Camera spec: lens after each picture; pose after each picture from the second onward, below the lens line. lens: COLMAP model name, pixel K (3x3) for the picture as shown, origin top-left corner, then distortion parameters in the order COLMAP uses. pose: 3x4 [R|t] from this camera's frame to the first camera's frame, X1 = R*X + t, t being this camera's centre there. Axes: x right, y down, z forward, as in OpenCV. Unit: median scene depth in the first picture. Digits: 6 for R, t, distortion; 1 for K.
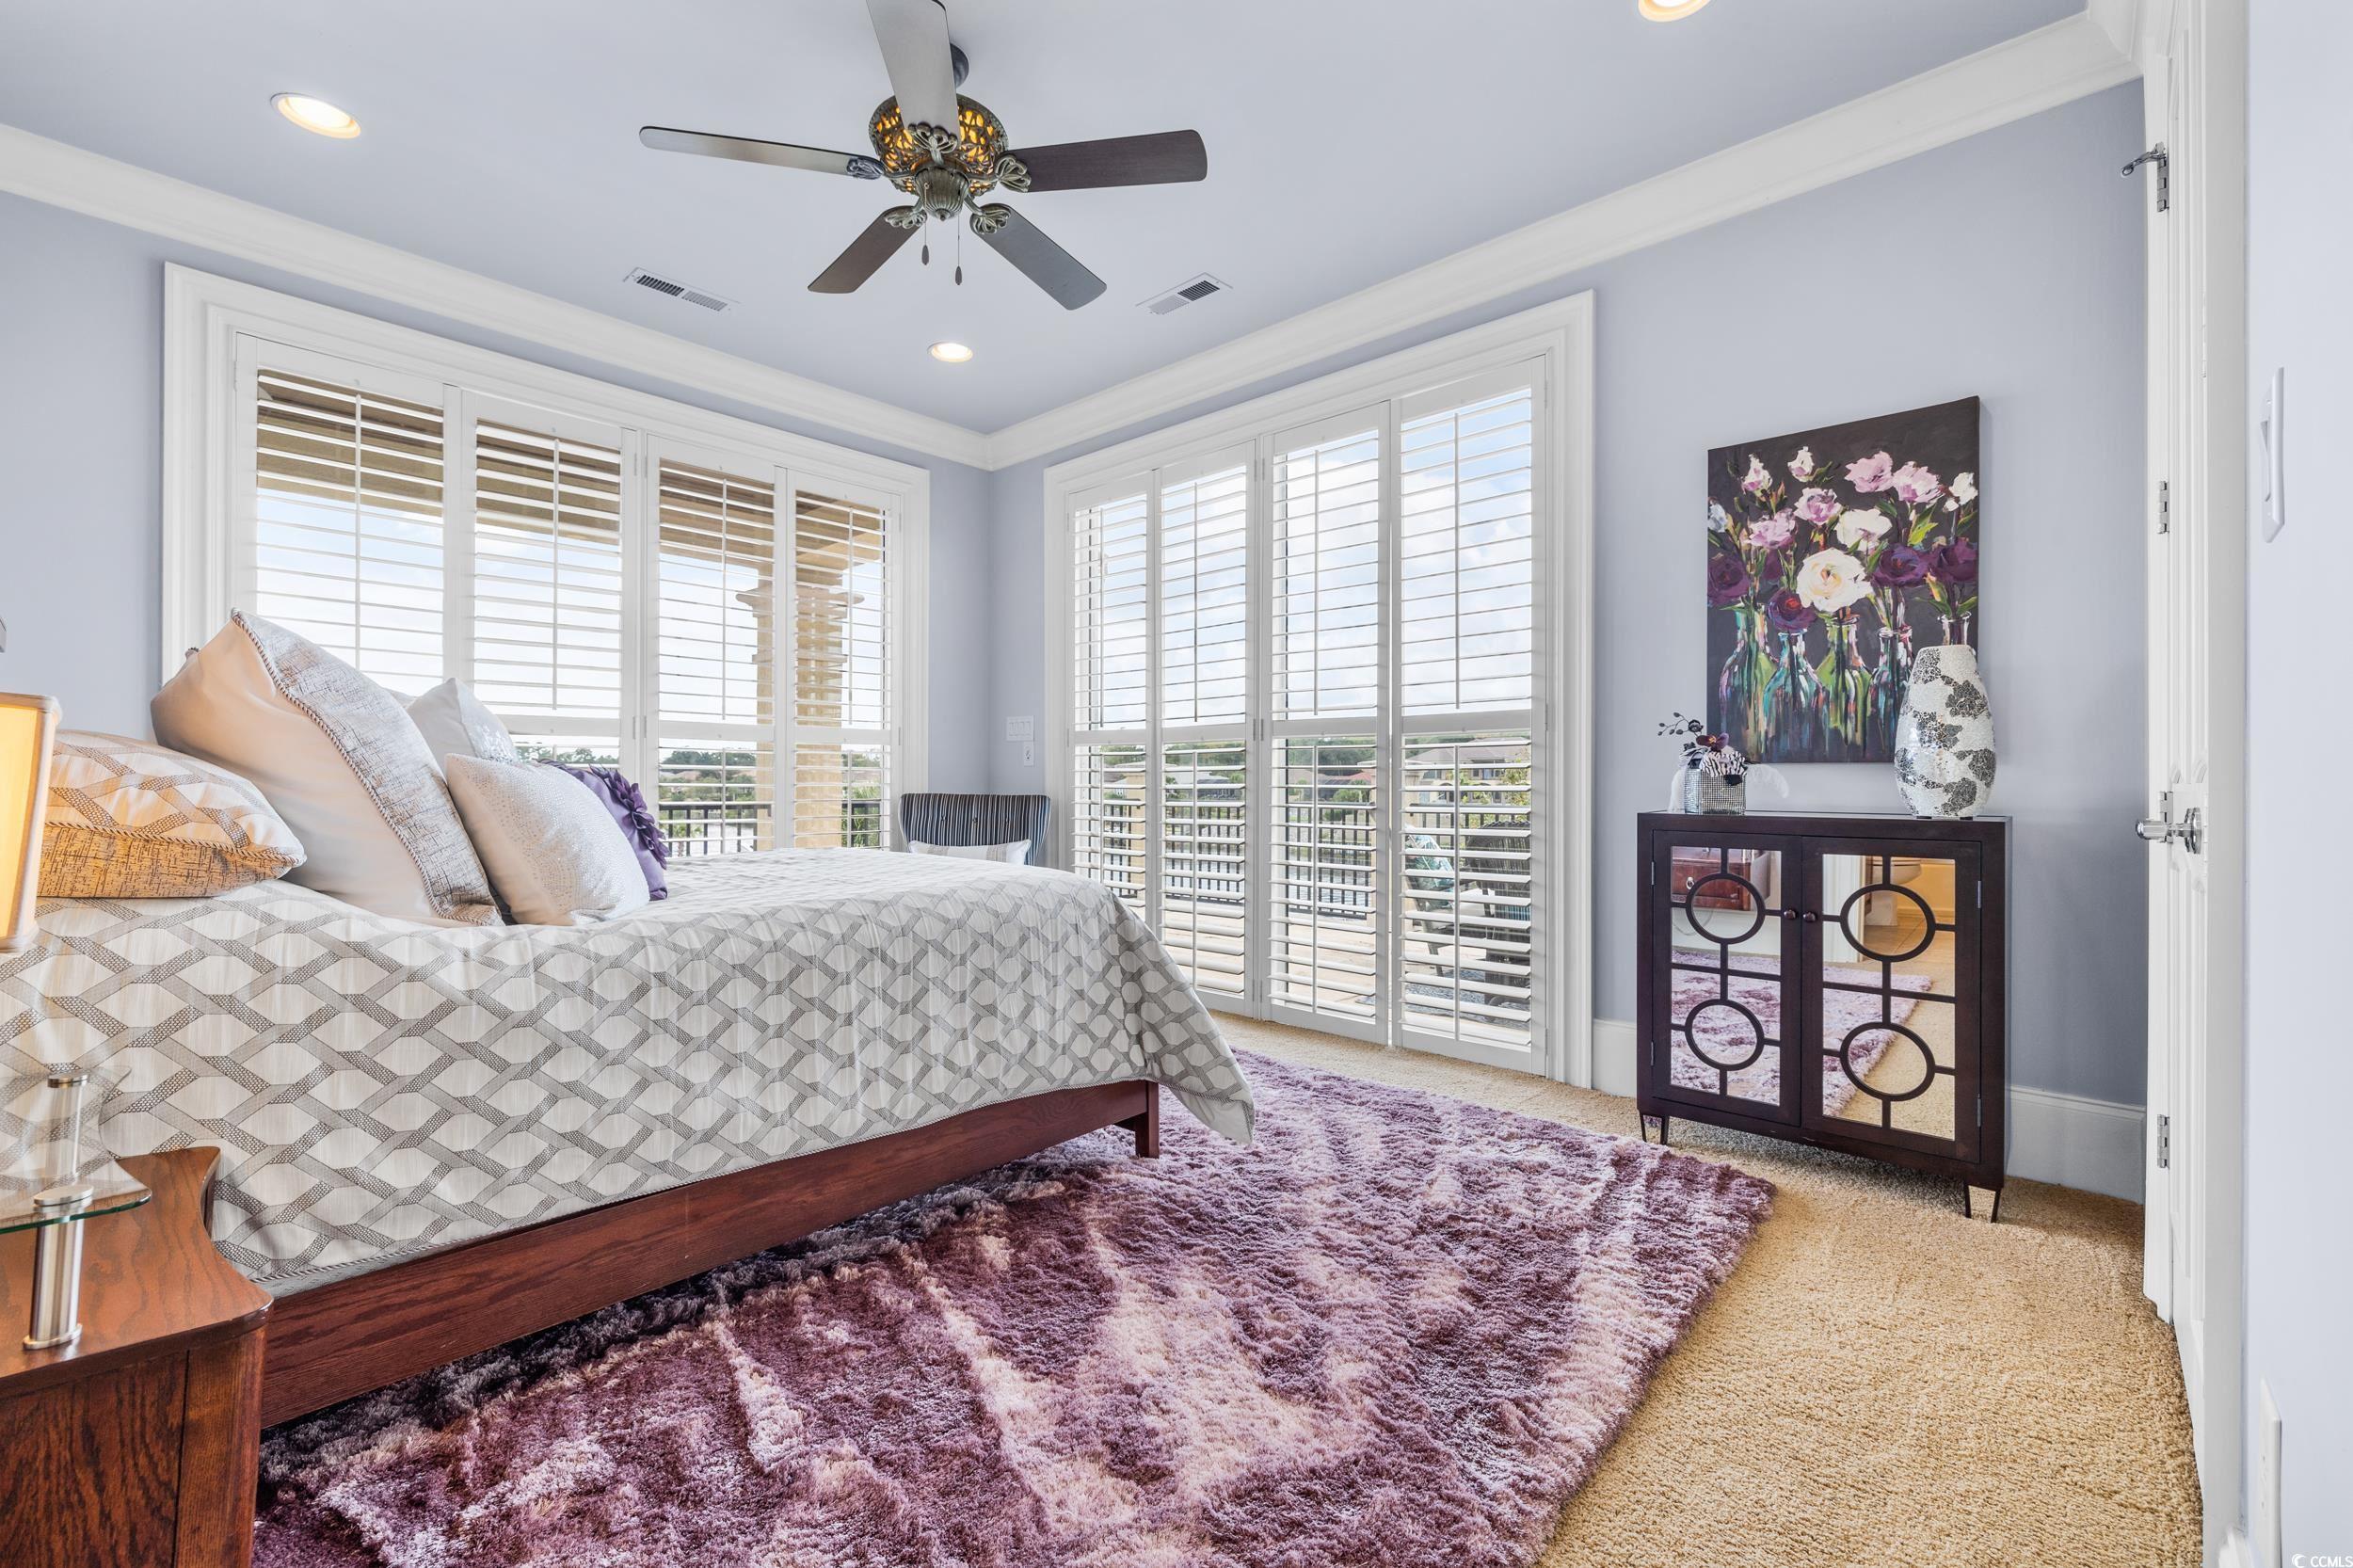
lens RADIAL K [[985.4, 0, 1183.3], [0, 985.4, 776.0], [0, 0, 1]] dist [0.000733, 0.001061]
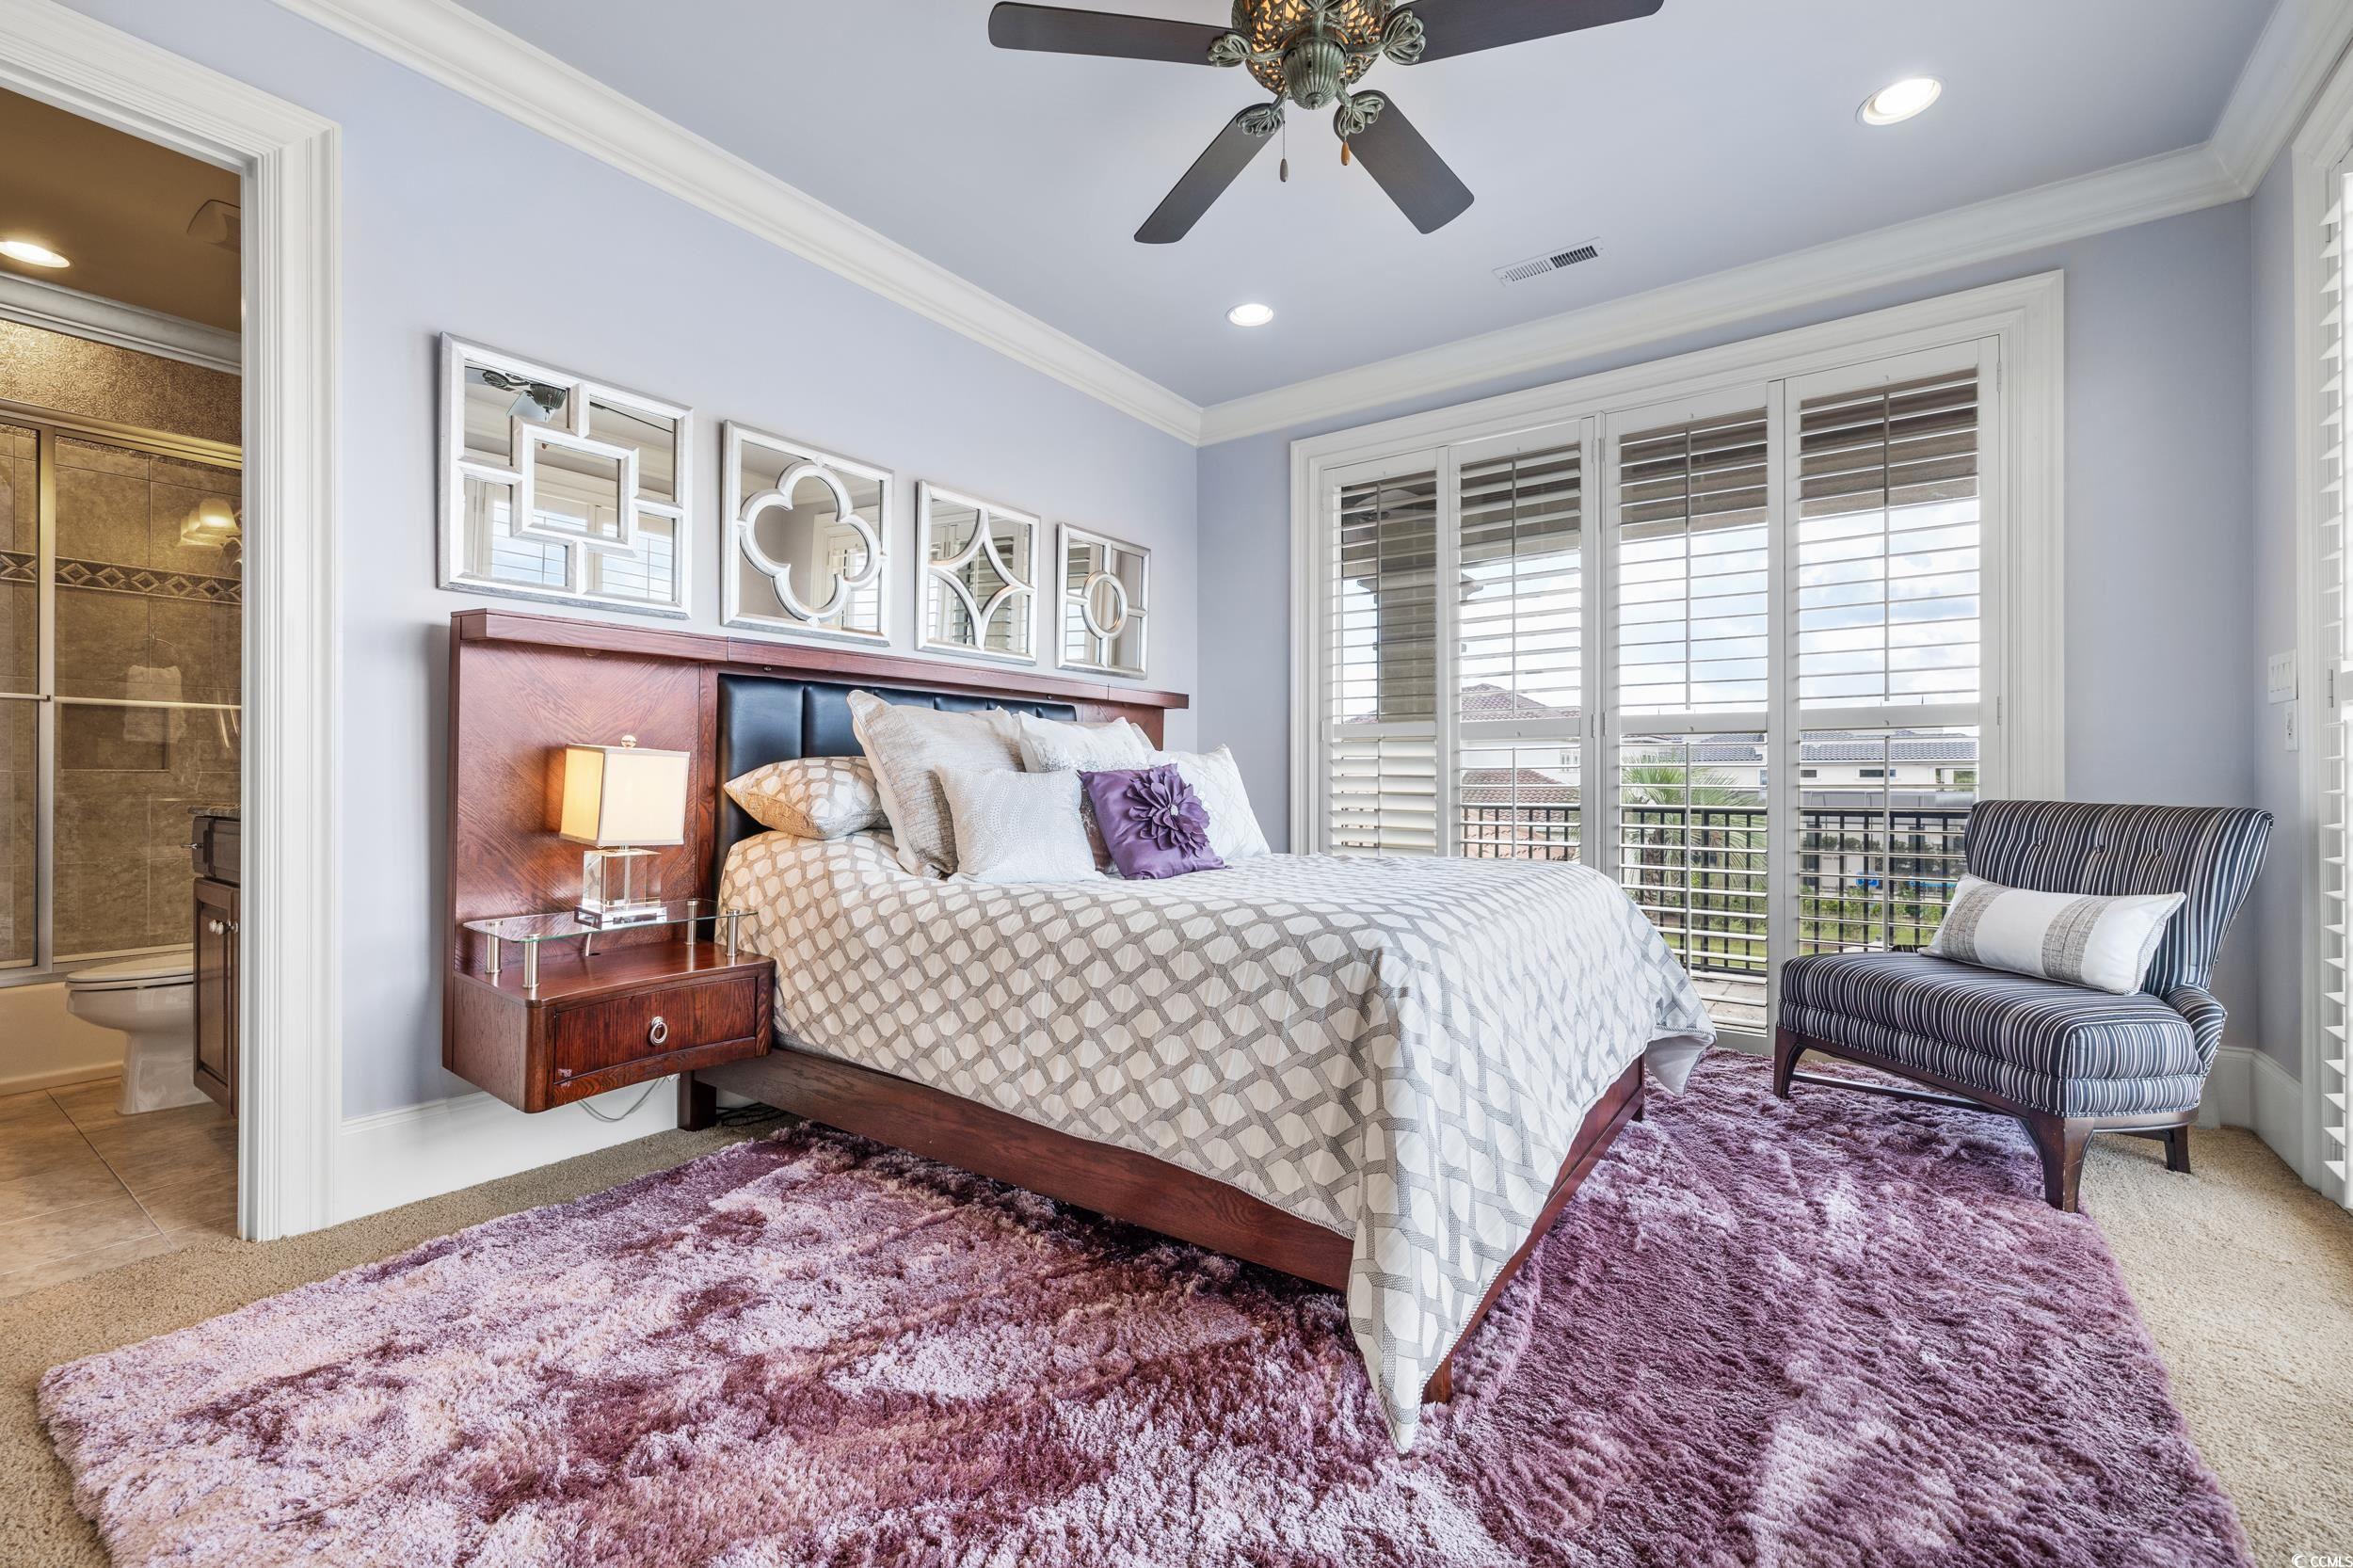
lens RADIAL K [[985.4, 0, 1183.3], [0, 985.4, 776.0], [0, 0, 1]] dist [0.000733, 0.001061]
pose [[0.123712, -0.005052, -0.992305, 0.463657], [0.006255, 0.999971, -0.004311, 0.003453], [0.992299, -0.005673, 0.123740, 0.641122]]
